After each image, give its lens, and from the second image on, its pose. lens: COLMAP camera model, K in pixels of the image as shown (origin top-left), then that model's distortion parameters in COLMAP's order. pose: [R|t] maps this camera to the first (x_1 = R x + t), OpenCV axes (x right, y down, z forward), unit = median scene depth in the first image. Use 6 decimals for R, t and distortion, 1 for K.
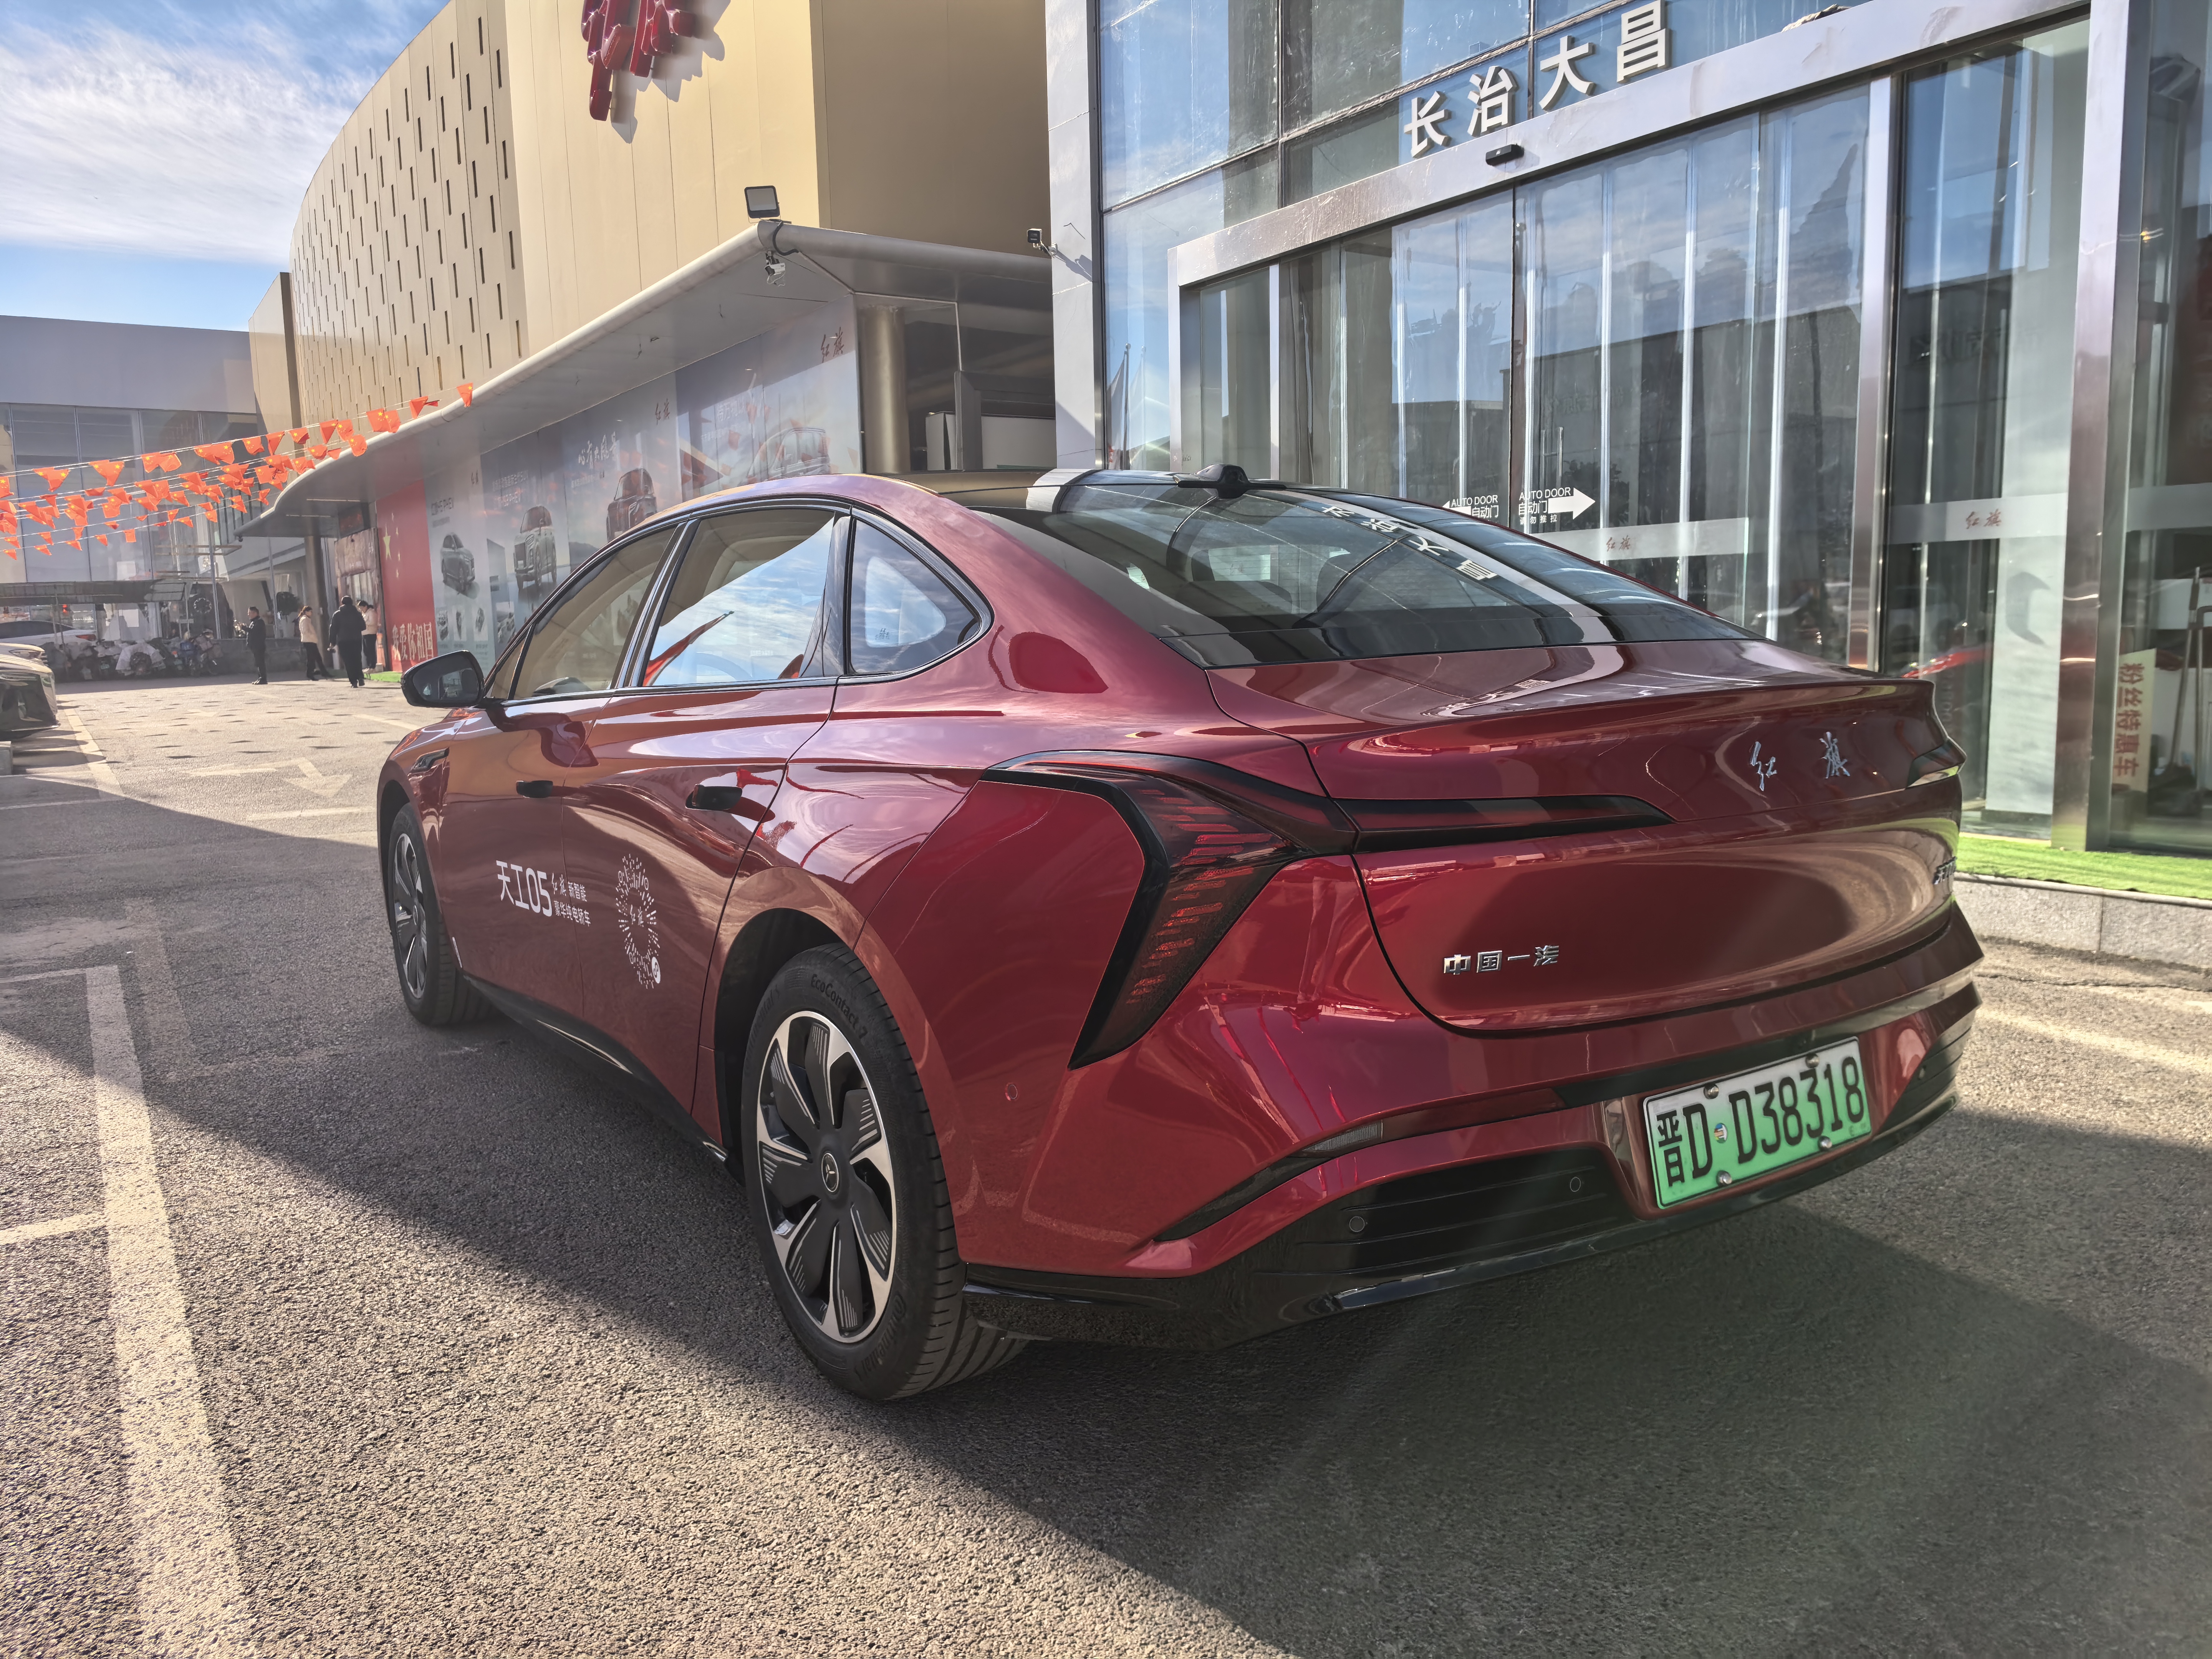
lens RADIAL K [[1598.1, 0, 1088.8], [0, 1598.1, 775.7], [0, 0, 1]] dist [0.058531, -0.069049]
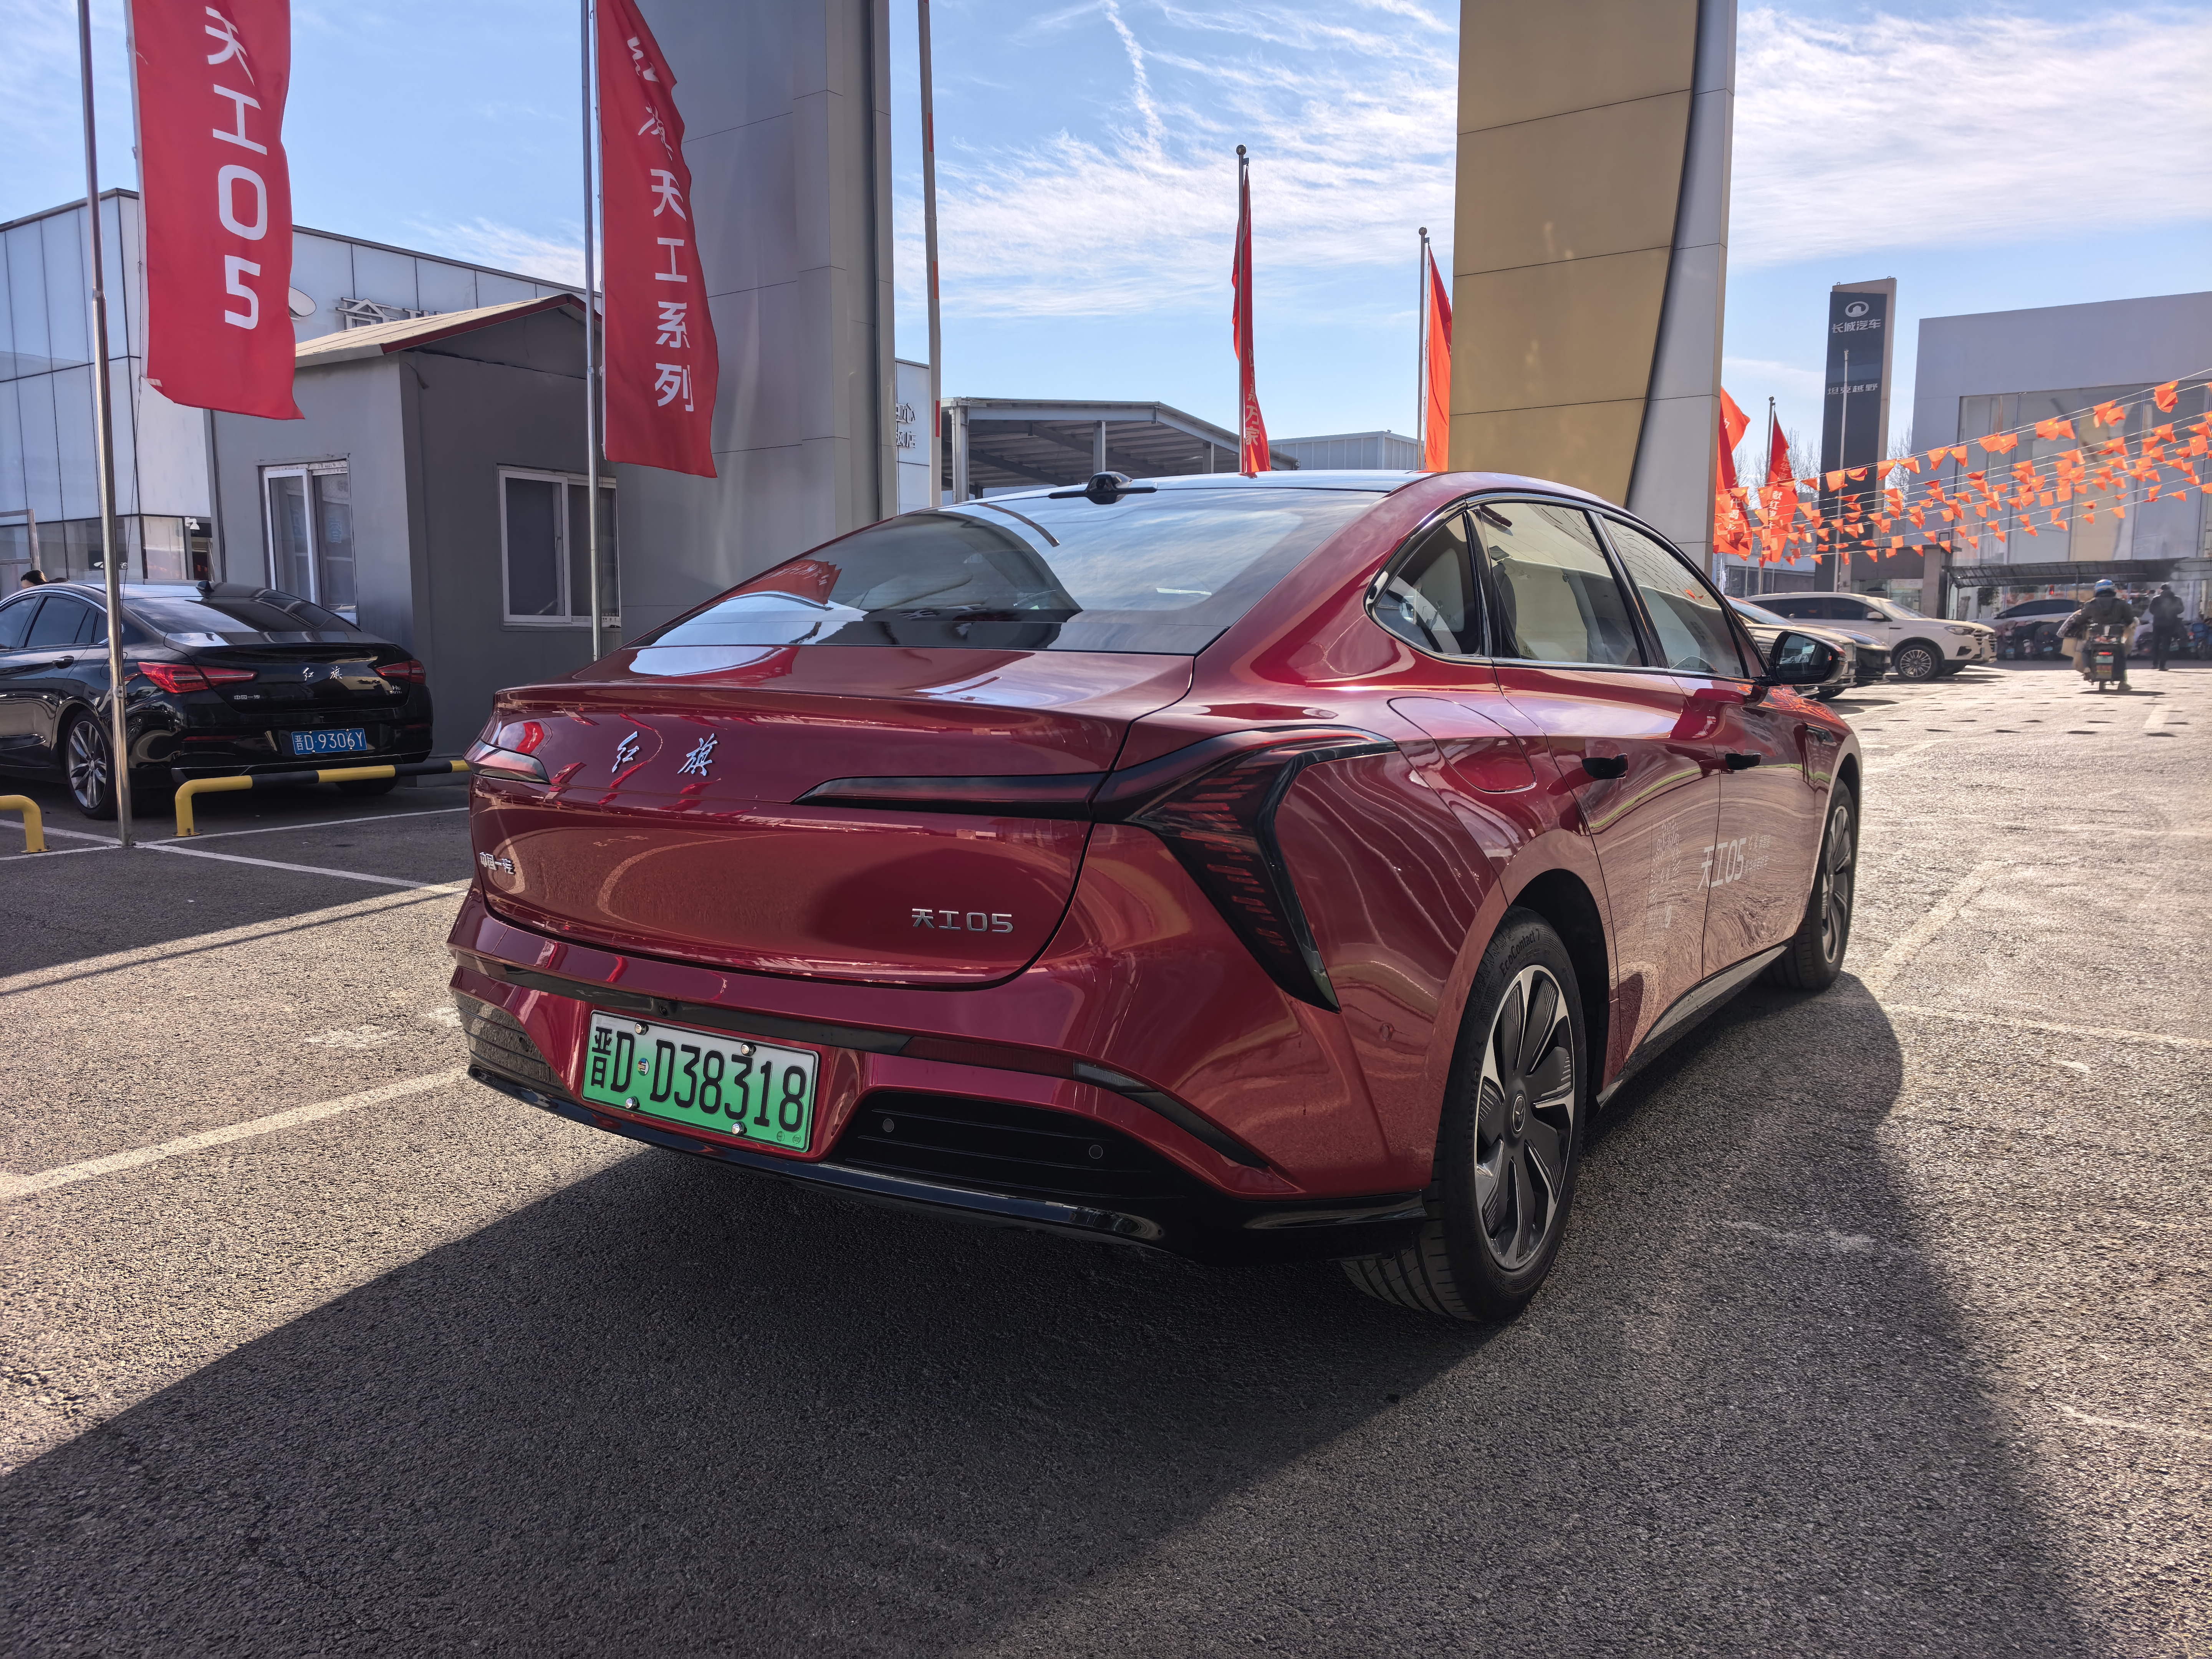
lens RADIAL K [[1598.1, 0, 1070.2], [0, 1598.1, 776.0], [0, 0, 1]] dist [0.058531, -0.069049]
pose [[0.350030, 0.103912, -0.930957, 1.593903], [-0.091405, 0.992874, 0.076456, -0.111182], [0.932268, 0.058333, 0.357034, 0.864430]]
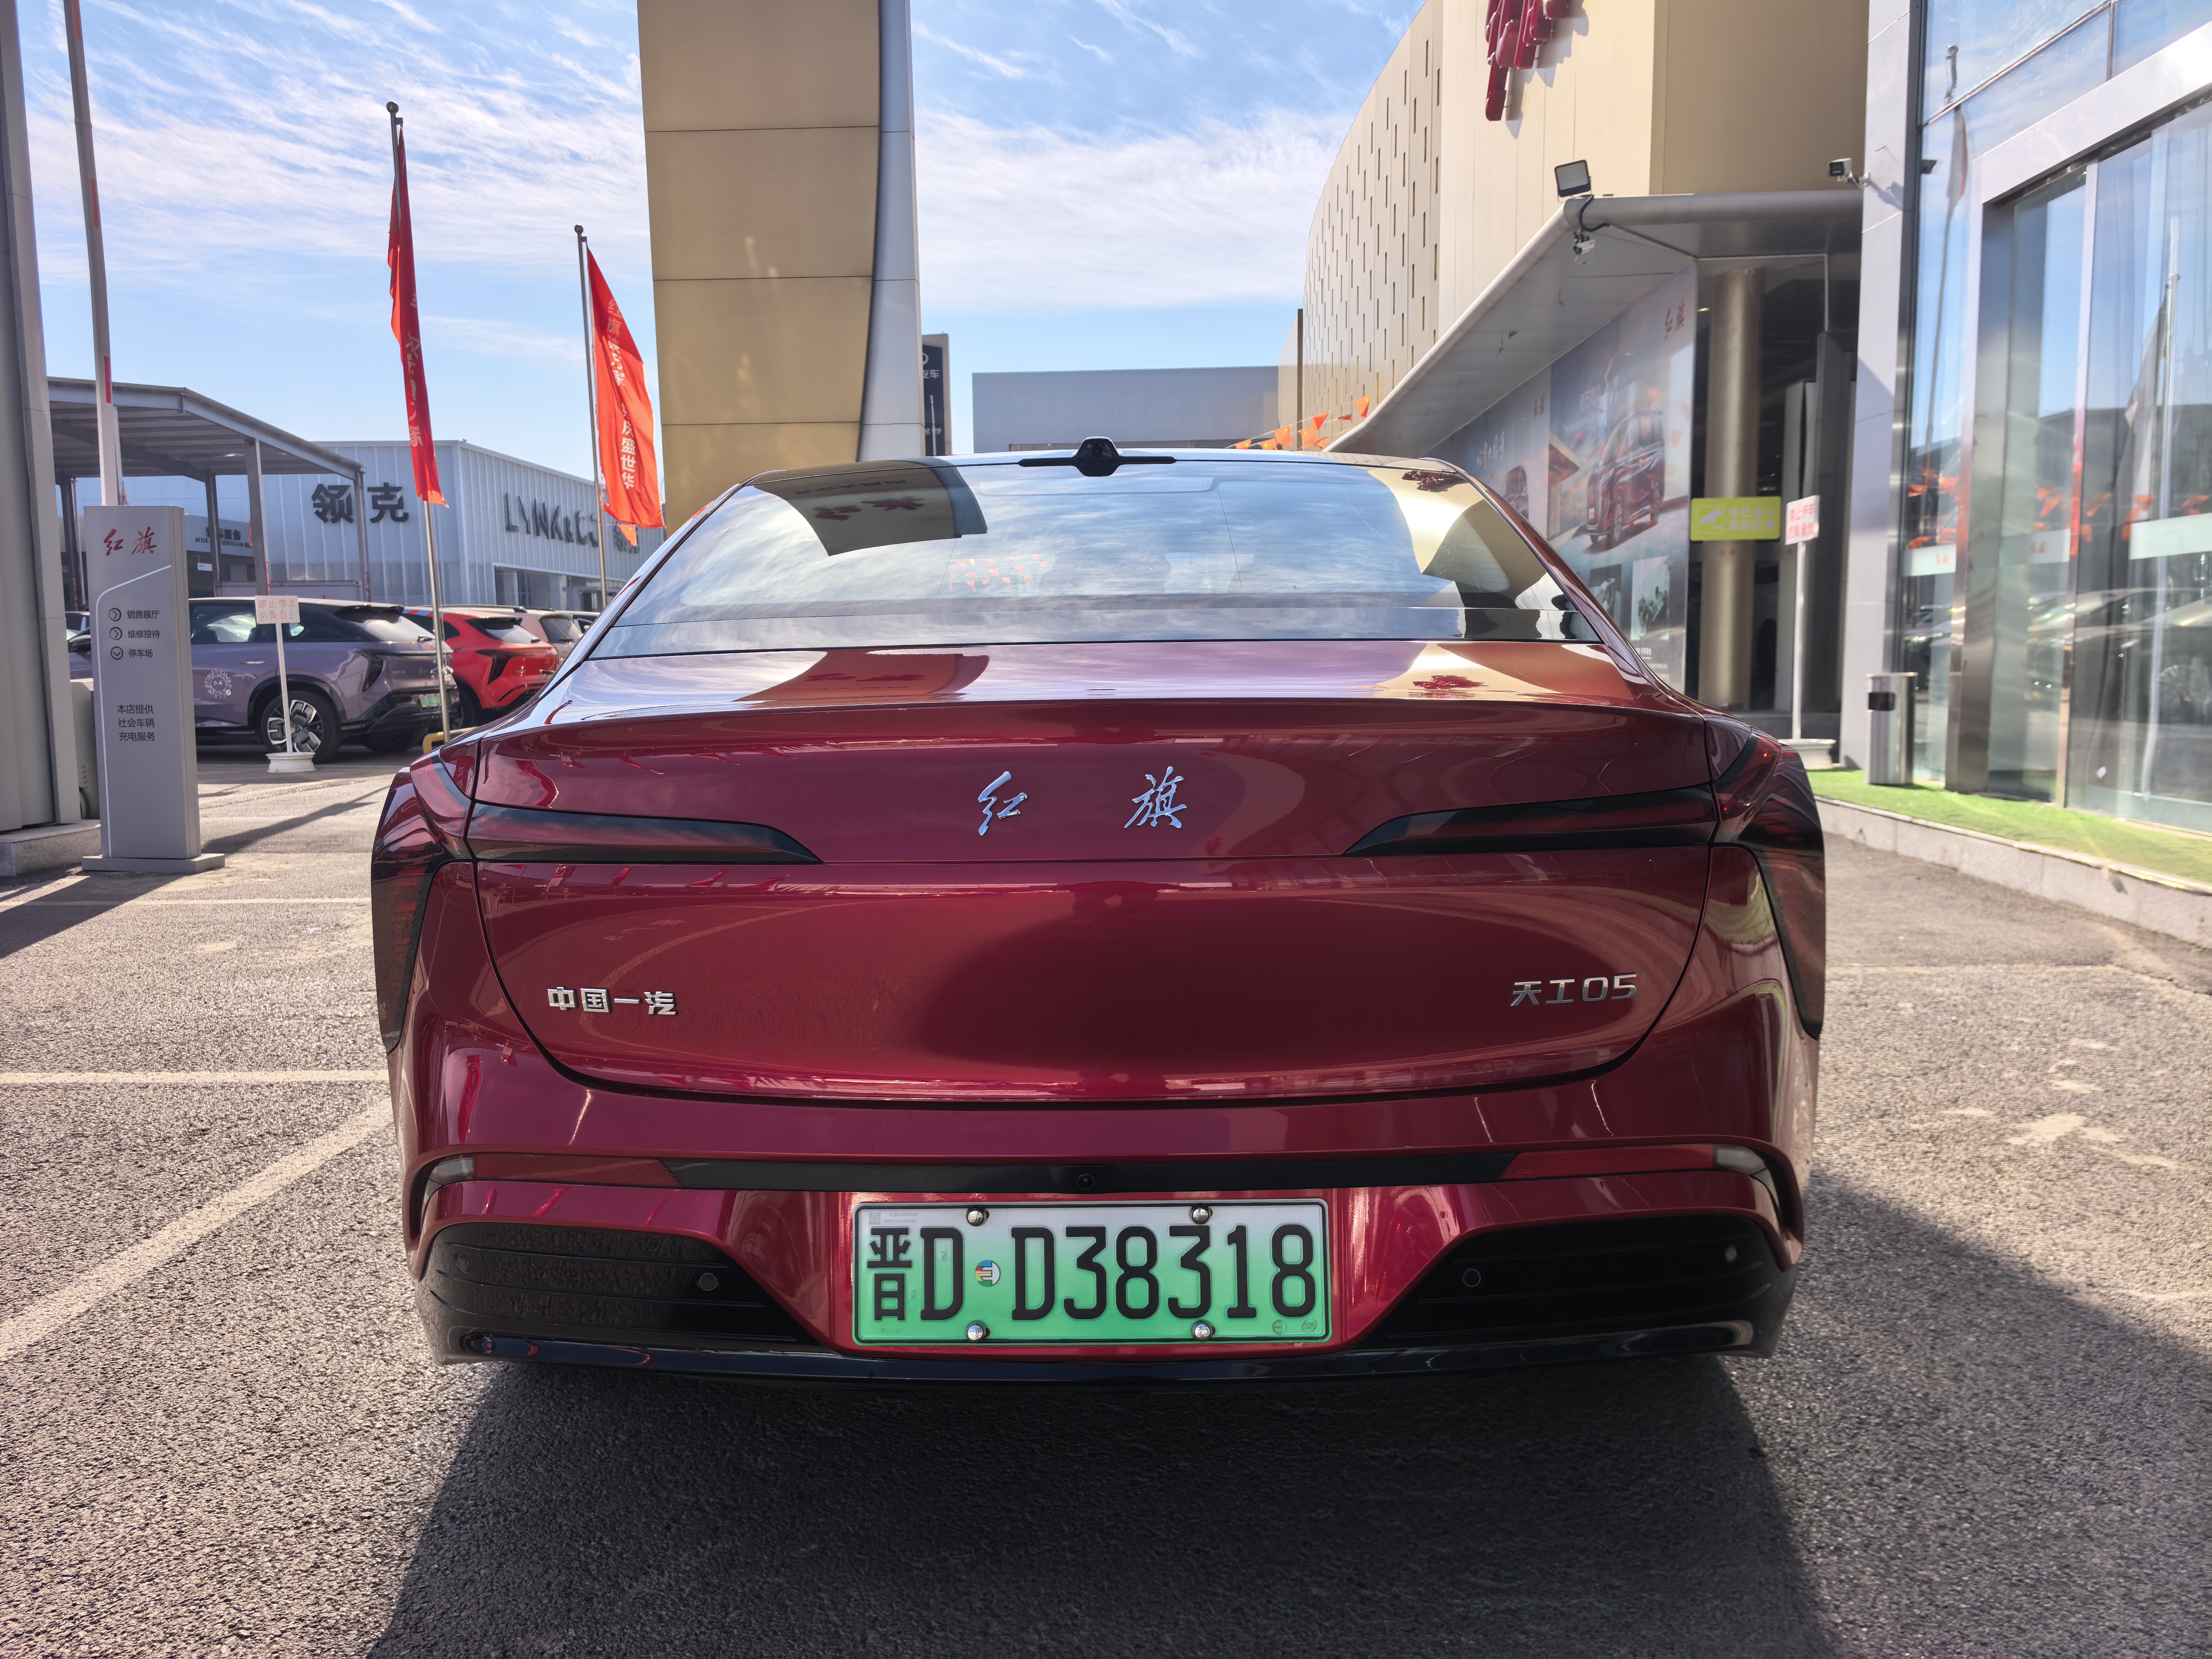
lens RADIAL K [[1598.1, 0, 1107.7], [0, 1598.1, 800.4], [0, 0, 1]] dist [0.058531, -0.069049]
pose [[0.807705, 0.066125, -0.585867, 0.892463], [-0.057766, 0.997785, 0.032978, -0.039679], [0.586750, 0.007207, 0.809736, 0.397427]]
